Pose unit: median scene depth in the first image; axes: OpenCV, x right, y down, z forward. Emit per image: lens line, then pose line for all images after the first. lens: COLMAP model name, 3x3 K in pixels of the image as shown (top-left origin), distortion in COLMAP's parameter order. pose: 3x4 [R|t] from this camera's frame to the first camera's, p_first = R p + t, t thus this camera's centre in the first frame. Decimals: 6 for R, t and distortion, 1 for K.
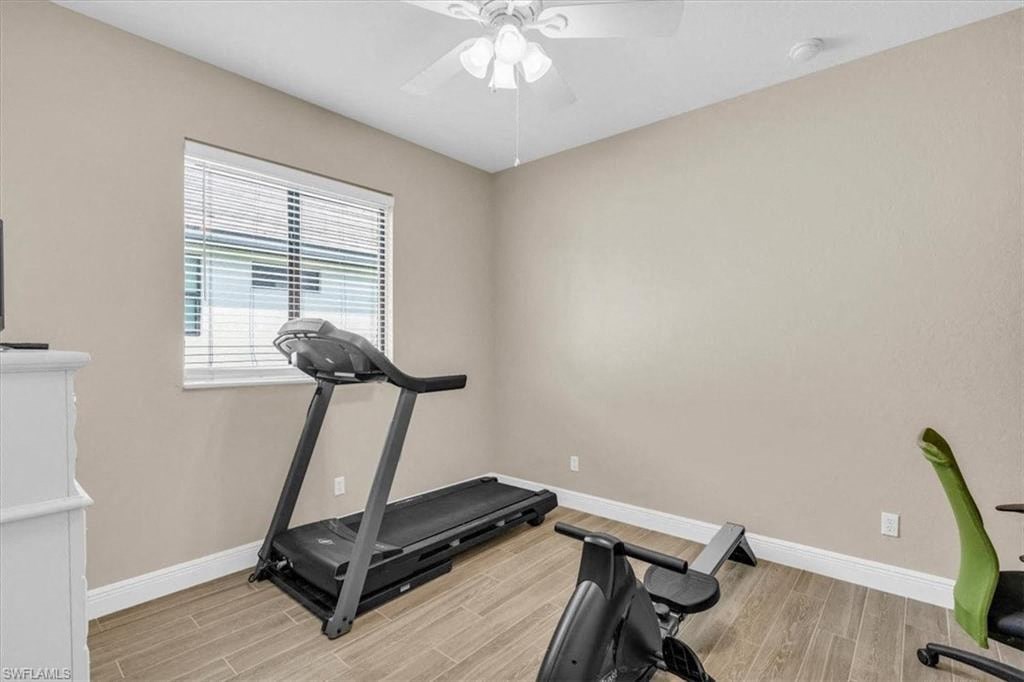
lens RADIAL K [[487.9, 0, 512.0], [0, 487.9, 341.0], [0, 0, 1]] dist [0.000317, -0.000212]
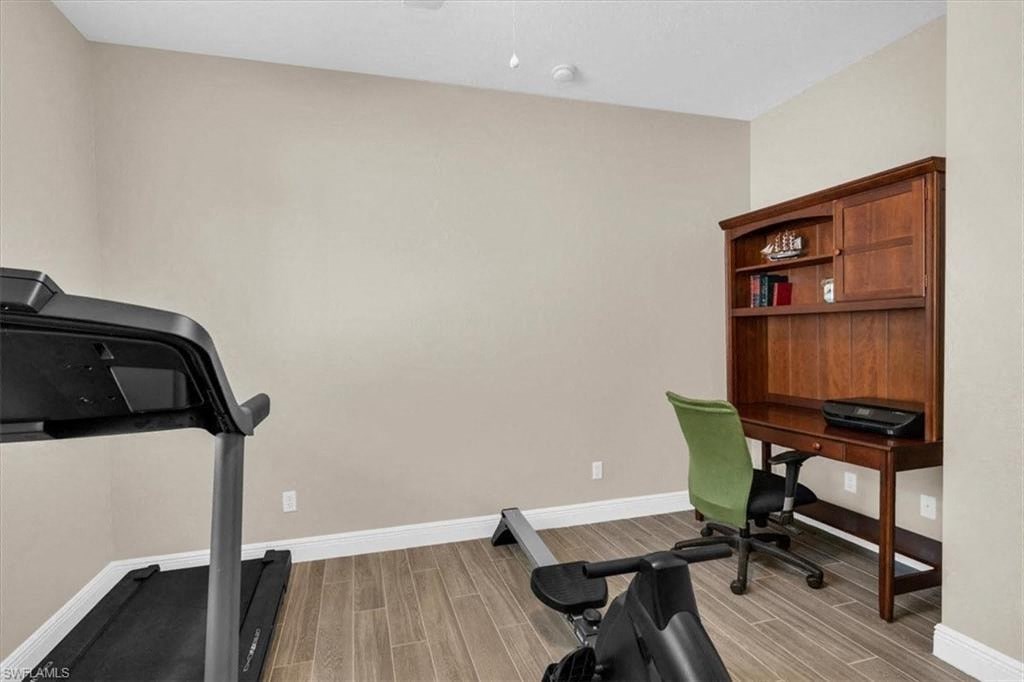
lens RADIAL K [[487.9, 0, 512.0], [0, 487.9, 341.0], [0, 0, 1]] dist [0.000317, -0.000212]
pose [[0.544074, -0.011182, 0.838963, -0.379941], [0.013827, 0.999895, 0.004360, 0.021822], [-0.838924, 0.009229, 0.544171, 0.424917]]
